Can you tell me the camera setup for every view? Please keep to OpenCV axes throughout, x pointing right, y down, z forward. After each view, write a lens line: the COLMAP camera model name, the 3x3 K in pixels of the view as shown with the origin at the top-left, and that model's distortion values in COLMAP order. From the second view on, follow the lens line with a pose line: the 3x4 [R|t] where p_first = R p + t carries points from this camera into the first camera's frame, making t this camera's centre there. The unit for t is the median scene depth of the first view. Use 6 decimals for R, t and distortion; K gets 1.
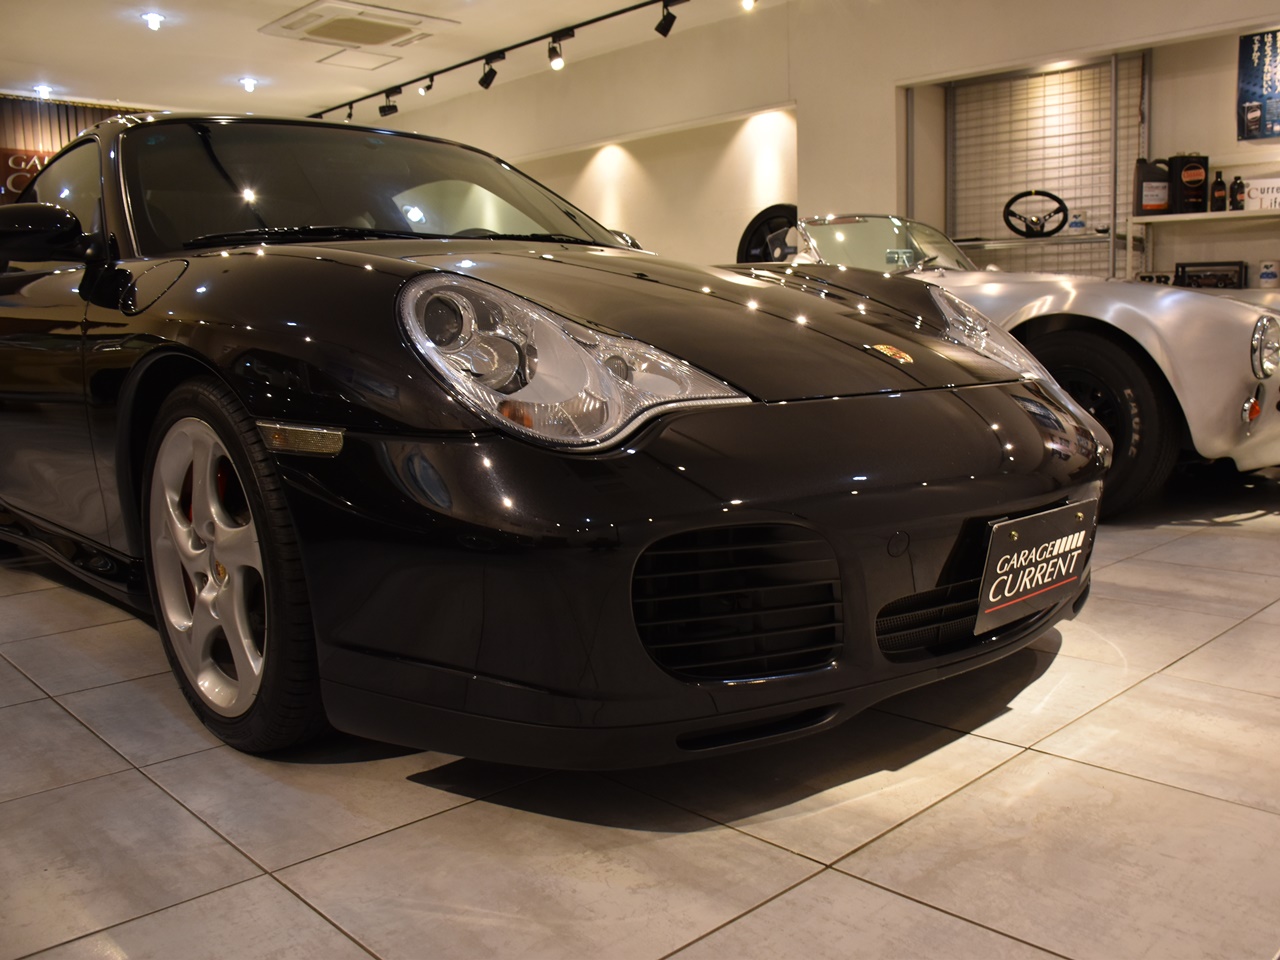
lens RADIAL K [[1093.1, 0, 735.2], [0, 1093.1, 477.3], [0, 0, 1]] dist [-0.131519, 0.083255]
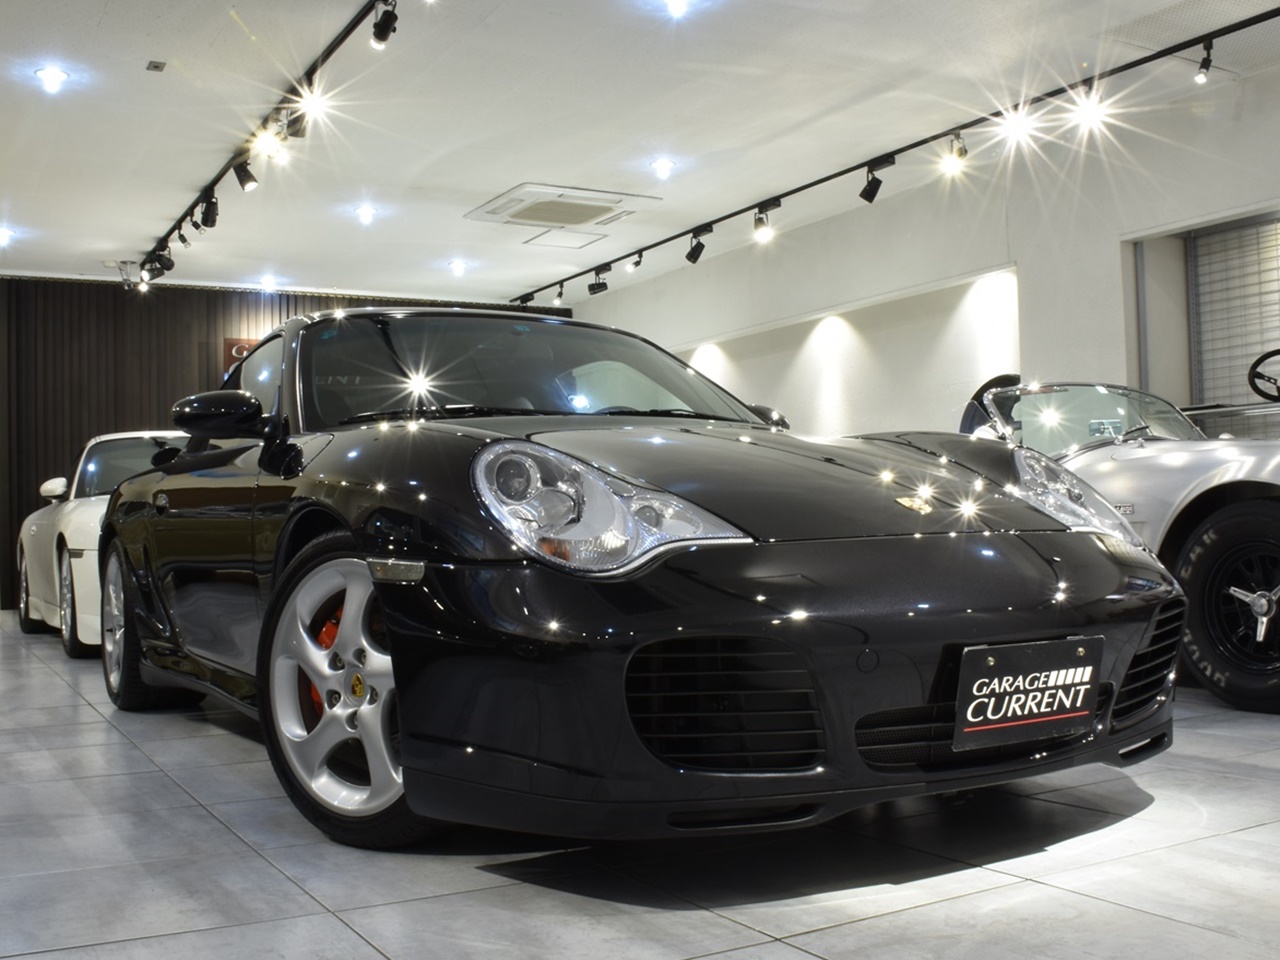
lens RADIAL K [[1299.2, 0, 695.8], [0, 1299.2, 480.1], [0, 0, 1]] dist [-0.106273, 0.042630]
pose [[0.967680, -0.014233, -0.251777, 0.084421], [-0.028756, 0.985666, -0.166241, 0.026603], [0.250535, 0.168108, 0.953400, -0.095739]]
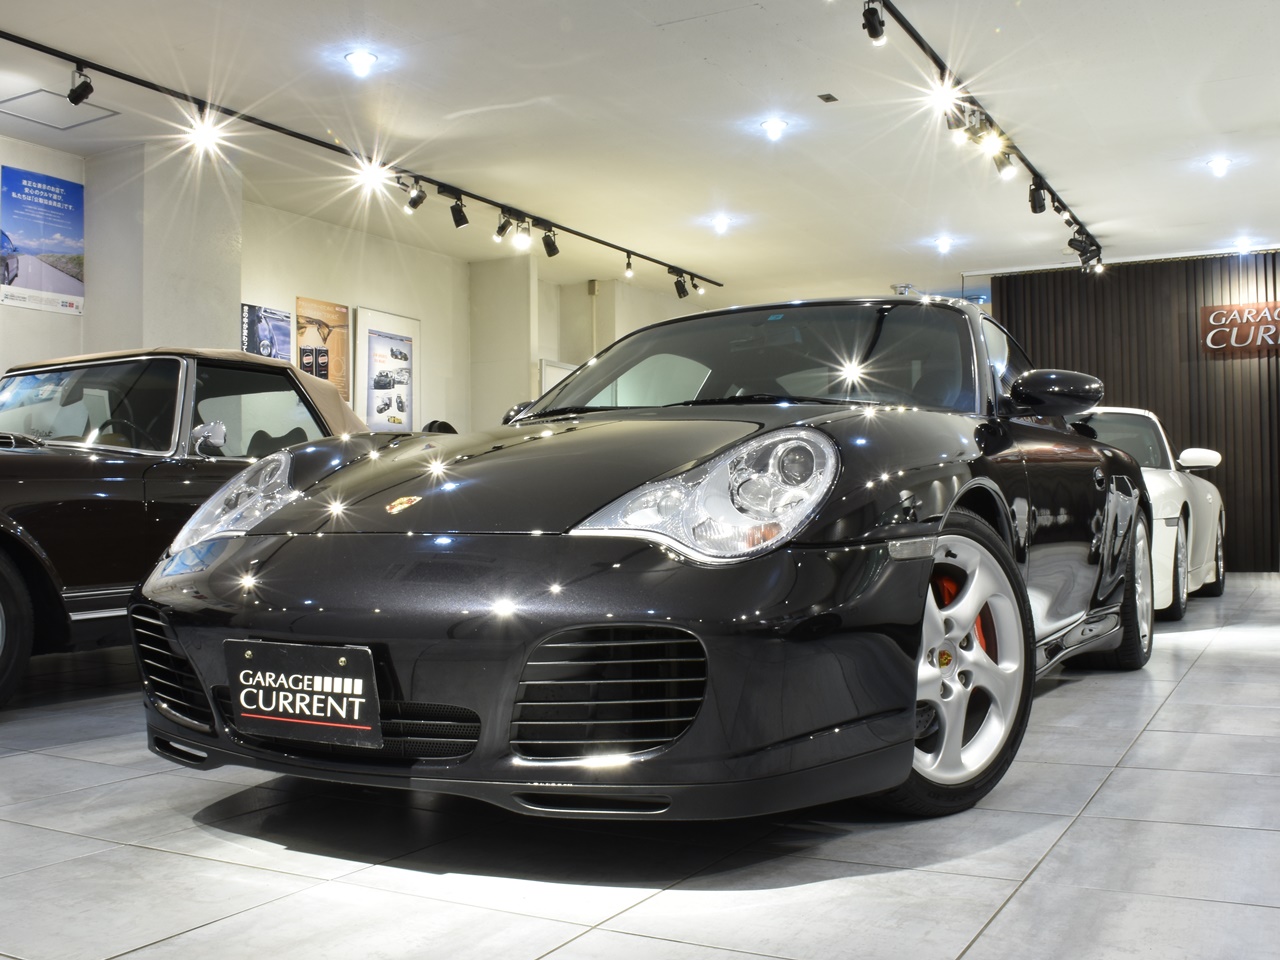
lens RADIAL K [[1299.2, 0, 695.8], [0, 1299.2, 480.1], [0, 0, 1]] dist [-0.106273, 0.042630]
pose [[0.298702, -0.006907, -0.954322, 0.472664], [-0.132690, 0.989961, -0.048697, -0.035581], [0.945077, 0.141174, 0.294786, 0.277910]]
